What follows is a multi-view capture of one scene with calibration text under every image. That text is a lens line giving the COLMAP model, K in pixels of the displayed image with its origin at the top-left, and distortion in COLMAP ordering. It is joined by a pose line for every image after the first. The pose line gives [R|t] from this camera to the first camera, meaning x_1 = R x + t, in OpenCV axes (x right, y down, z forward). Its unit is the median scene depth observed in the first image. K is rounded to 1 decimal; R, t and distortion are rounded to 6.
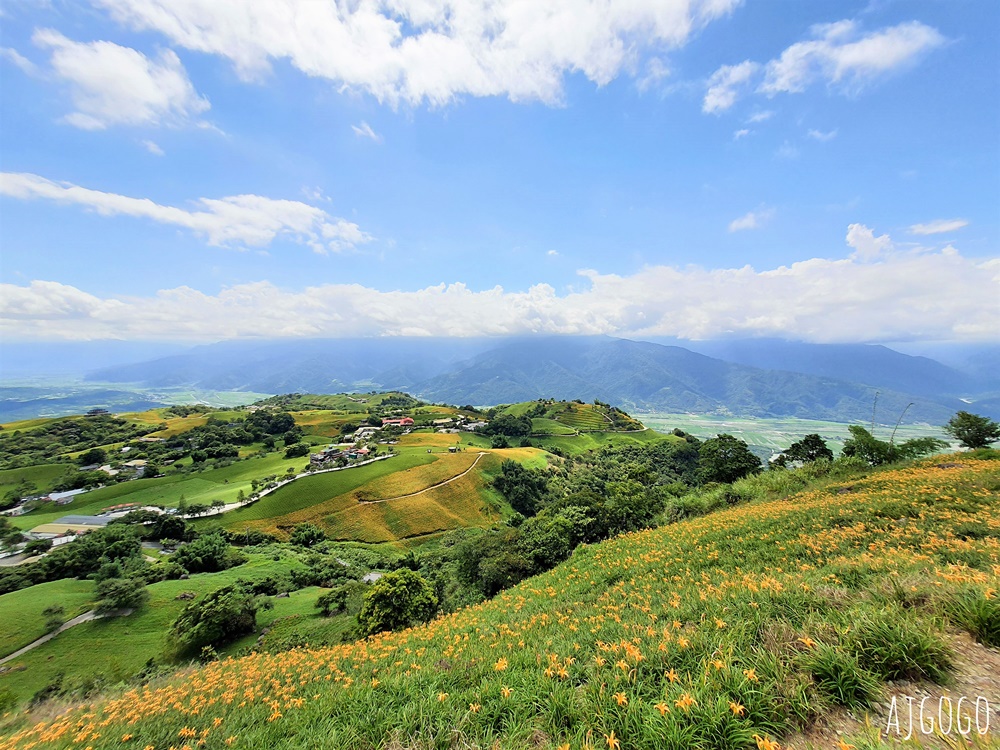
lens RADIAL K [[398.2, 0, 500.0], [0, 398.2, 375.0], [0, 0, 1]] dist [0.000488, 0.000108]
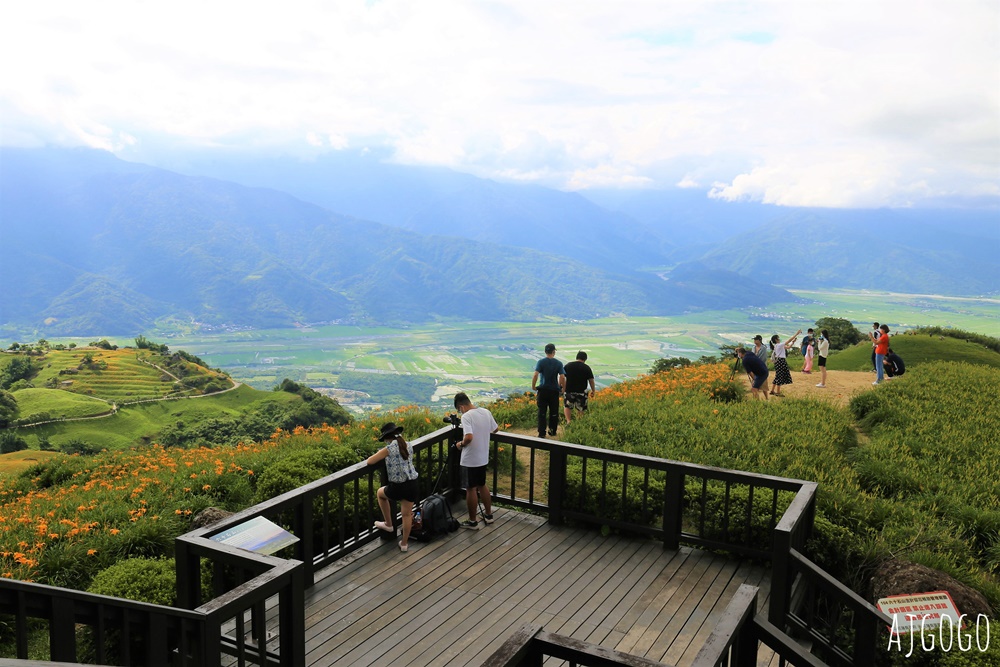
lens RADIAL K [[874.8, 0, 500.0], [0, 874.8, 333.5], [0, 0, 1]] dist [0.001775, 0.002976]
pose [[0.782536, -0.083218, 0.617018, -0.105633], [0.019988, 0.993874, 0.108696, -0.065985], [-0.622284, -0.072725, 0.779406, -0.208986]]
